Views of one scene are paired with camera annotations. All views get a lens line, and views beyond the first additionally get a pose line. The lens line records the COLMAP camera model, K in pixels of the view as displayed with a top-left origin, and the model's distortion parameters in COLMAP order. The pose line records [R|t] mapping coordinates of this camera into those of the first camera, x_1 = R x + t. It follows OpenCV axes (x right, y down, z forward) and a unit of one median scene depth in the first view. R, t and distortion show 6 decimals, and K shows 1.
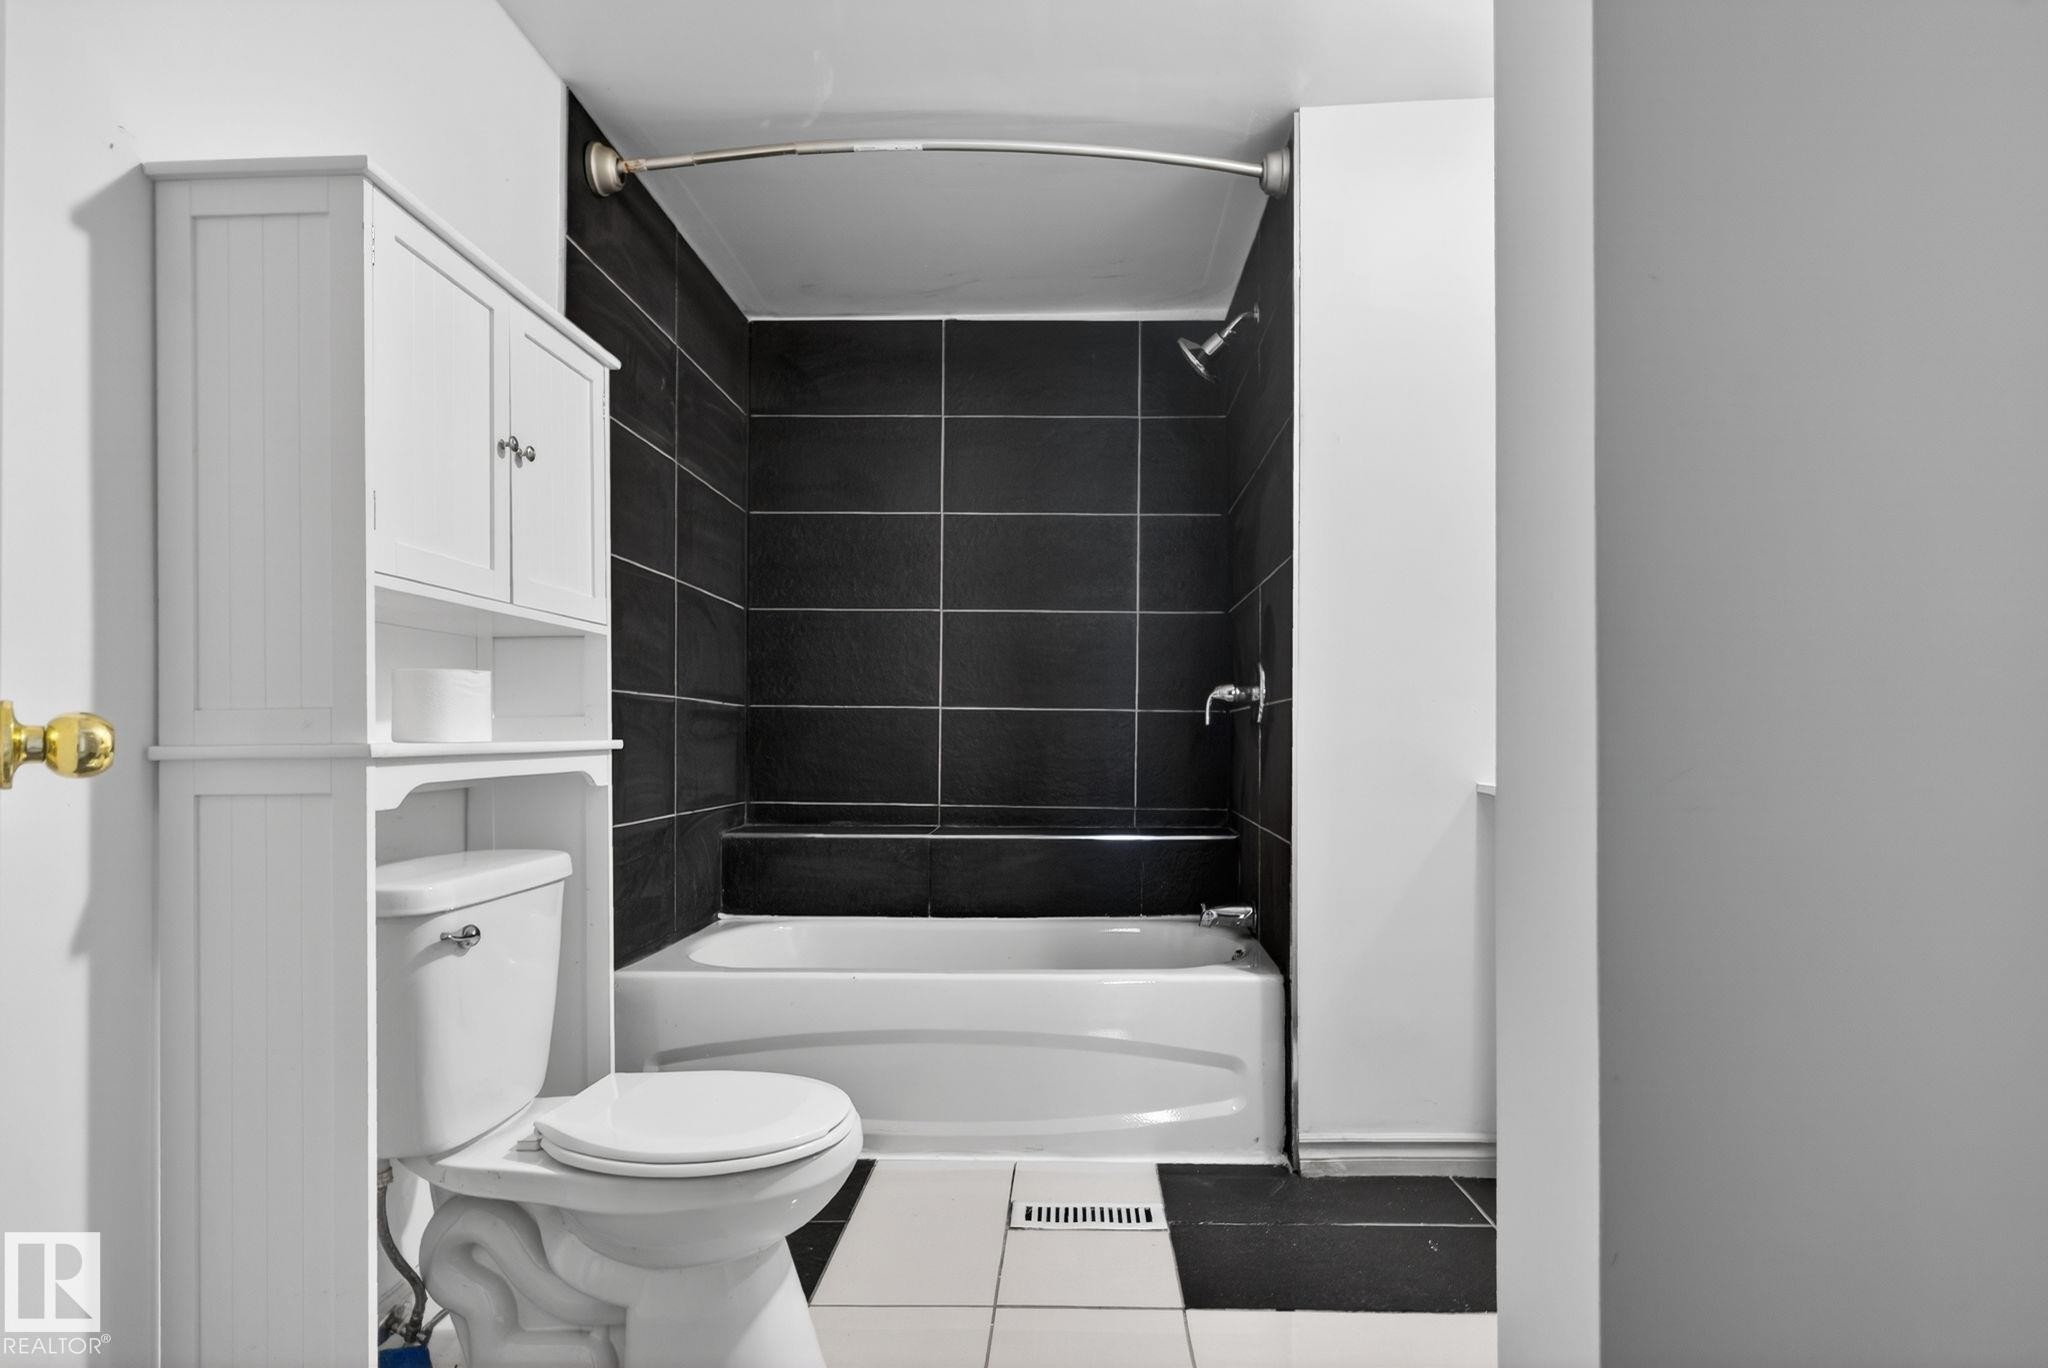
lens RADIAL K [[1020.8, 0, 1062.7], [0, 1020.8, 695.7], [0, 0, 1]] dist [0.000482, 0.000110]
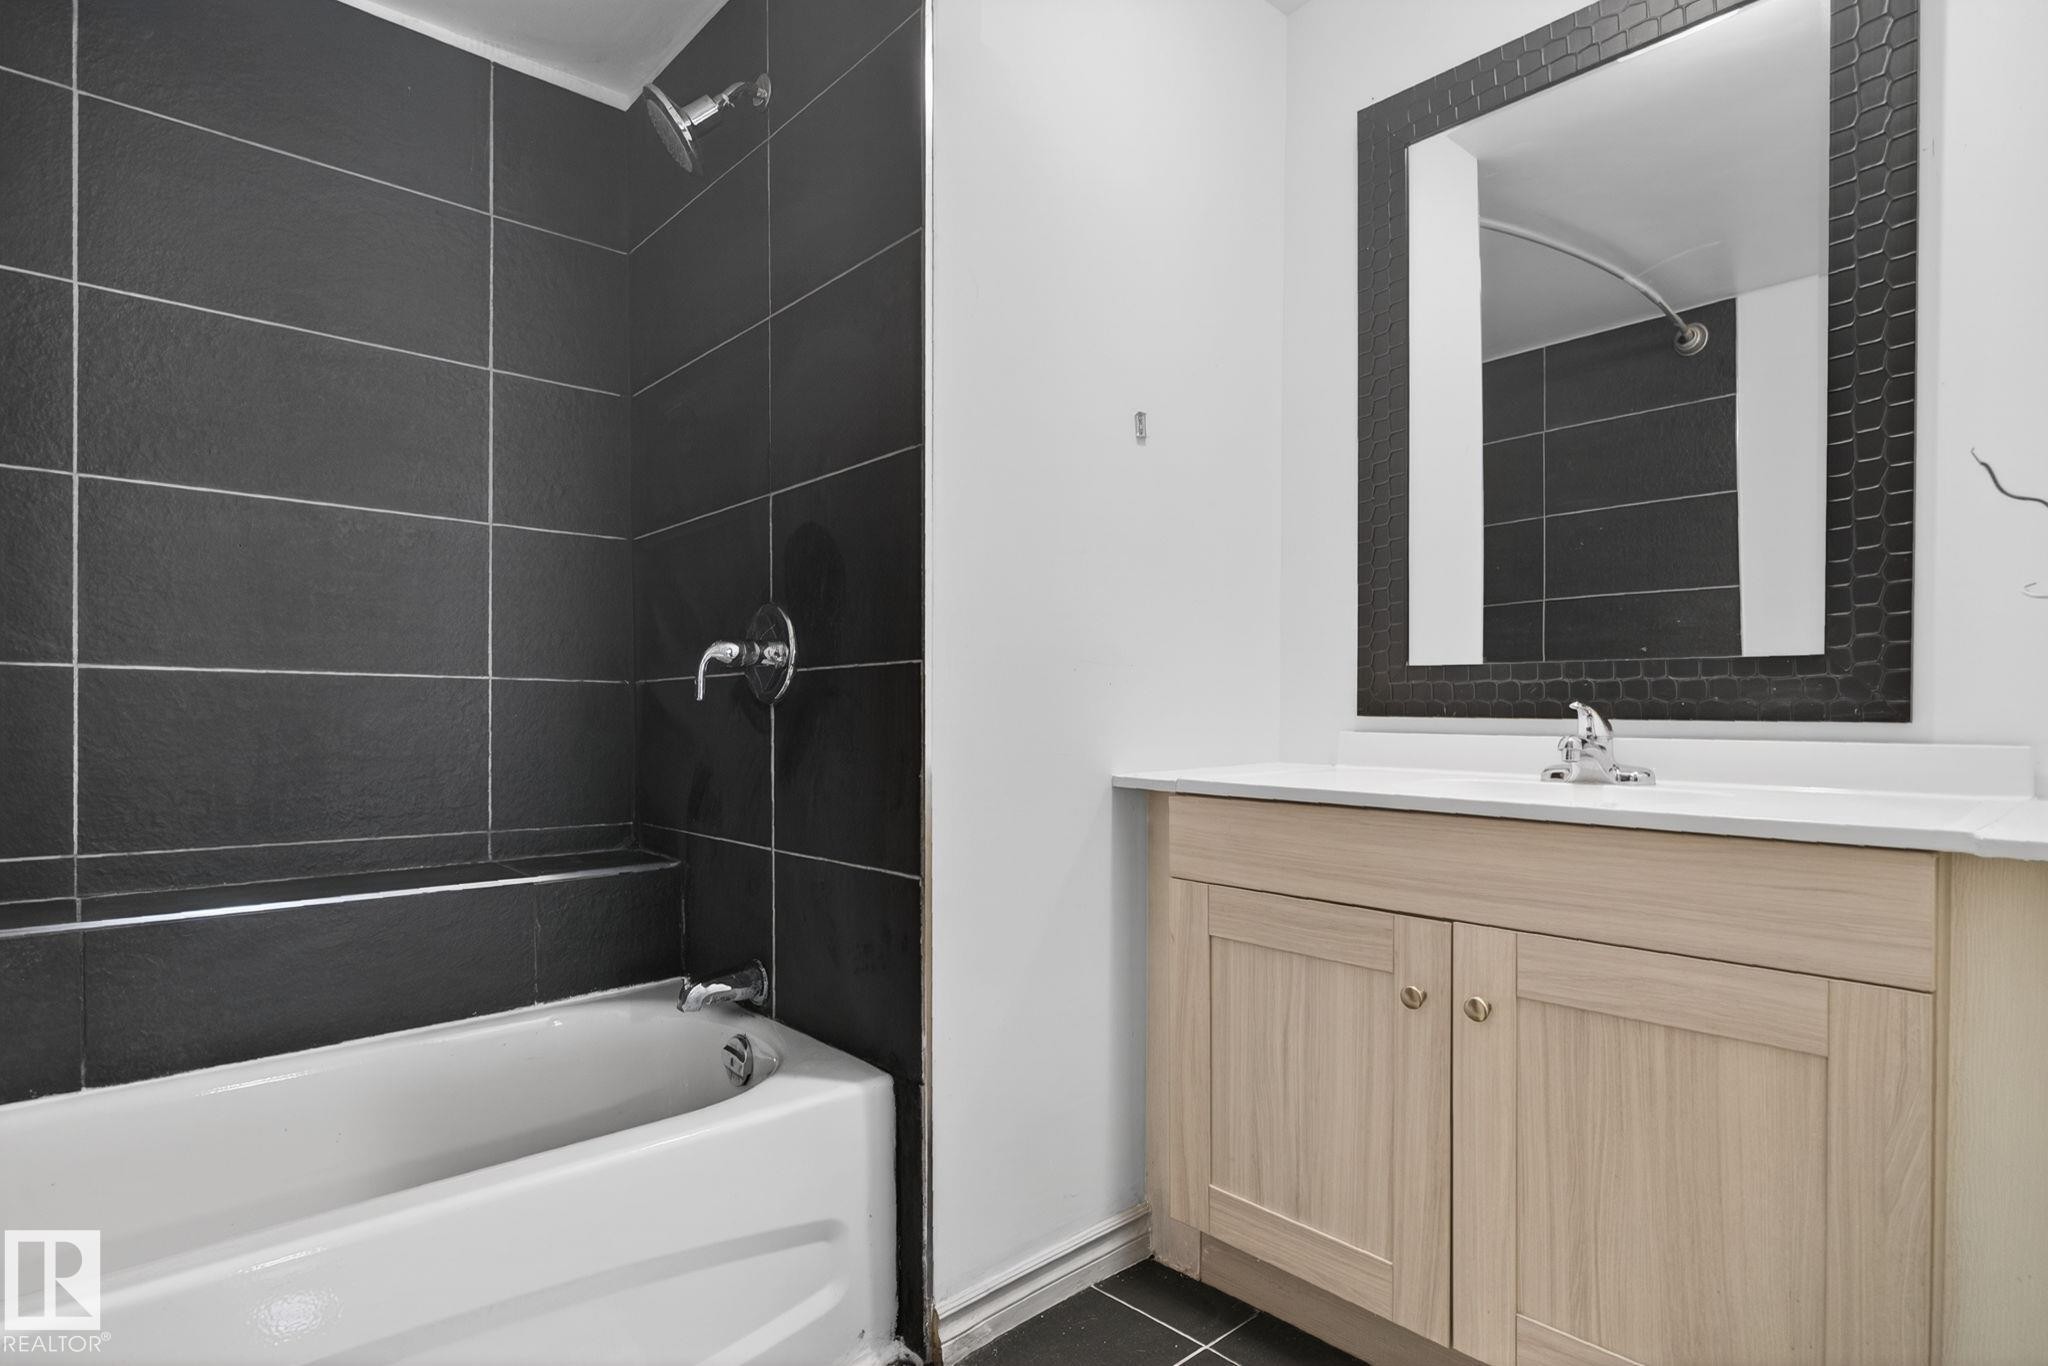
lens RADIAL K [[1050.3, 0, 1025.2], [0, 1050.3, 704.4], [0, 0, 1]] dist [-0.001046, 0.000326]
pose [[0.739084, -0.000424, 0.673613, -0.149471], [-0.021374, 0.999482, 0.024081, 0.010596], [-0.673274, -0.032195, 0.738692, 0.358791]]
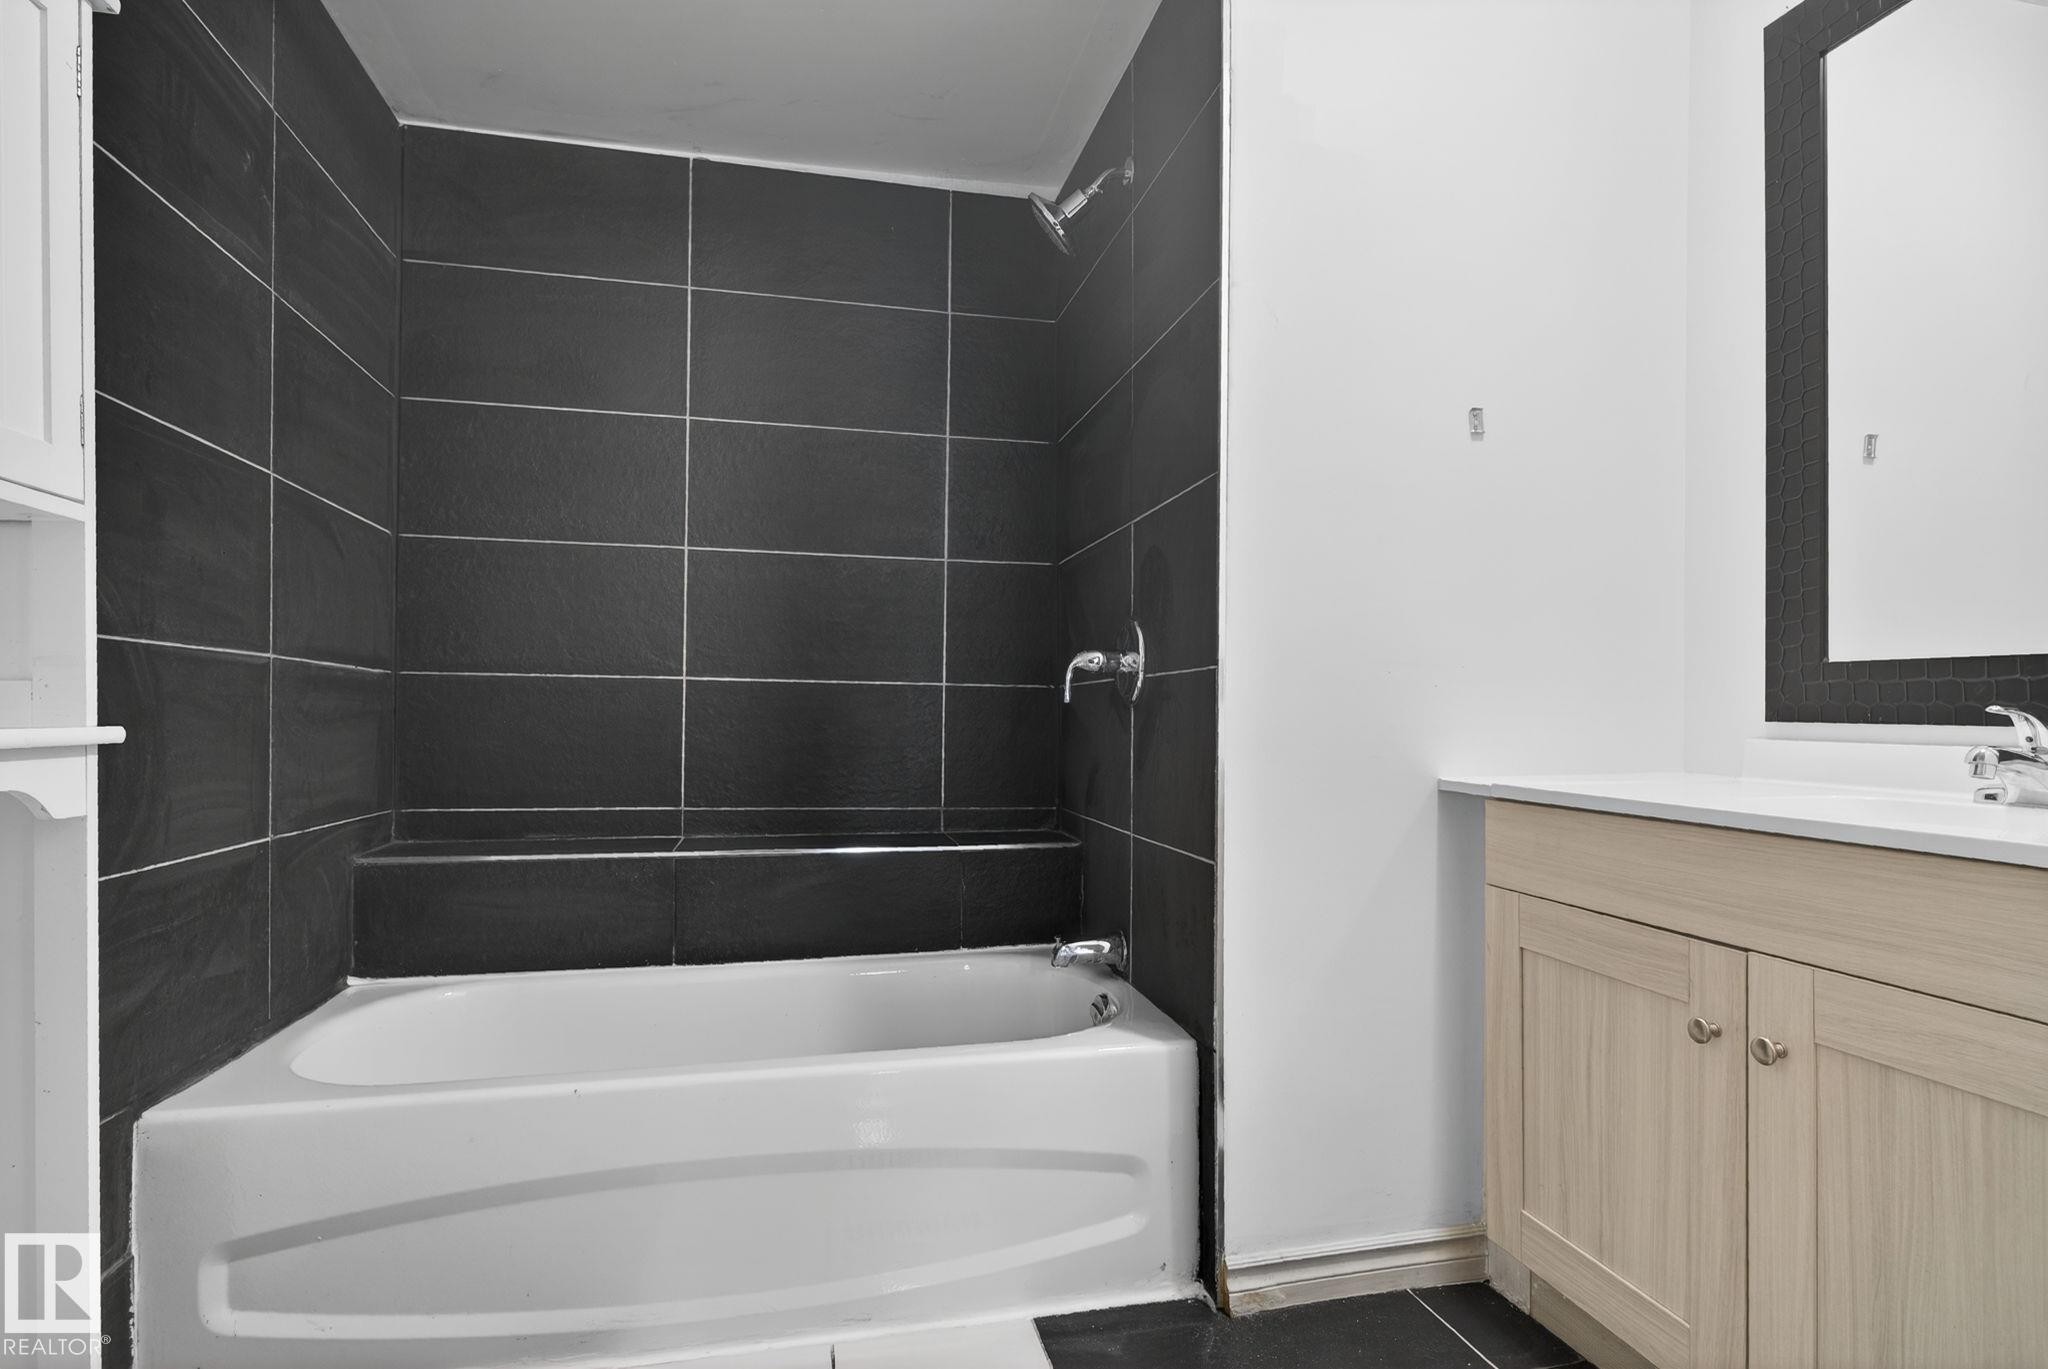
lens RADIAL K [[1061.8, 0, 1033.1], [0, 1061.8, 687.8], [0, 0, 1]] dist [0.001613, 0.000636]
pose [[0.971936, 0.006814, 0.235147, -0.067497], [-0.010248, 0.999858, 0.013385, 0.007274], [-0.235022, -0.015419, 0.971868, 0.229121]]
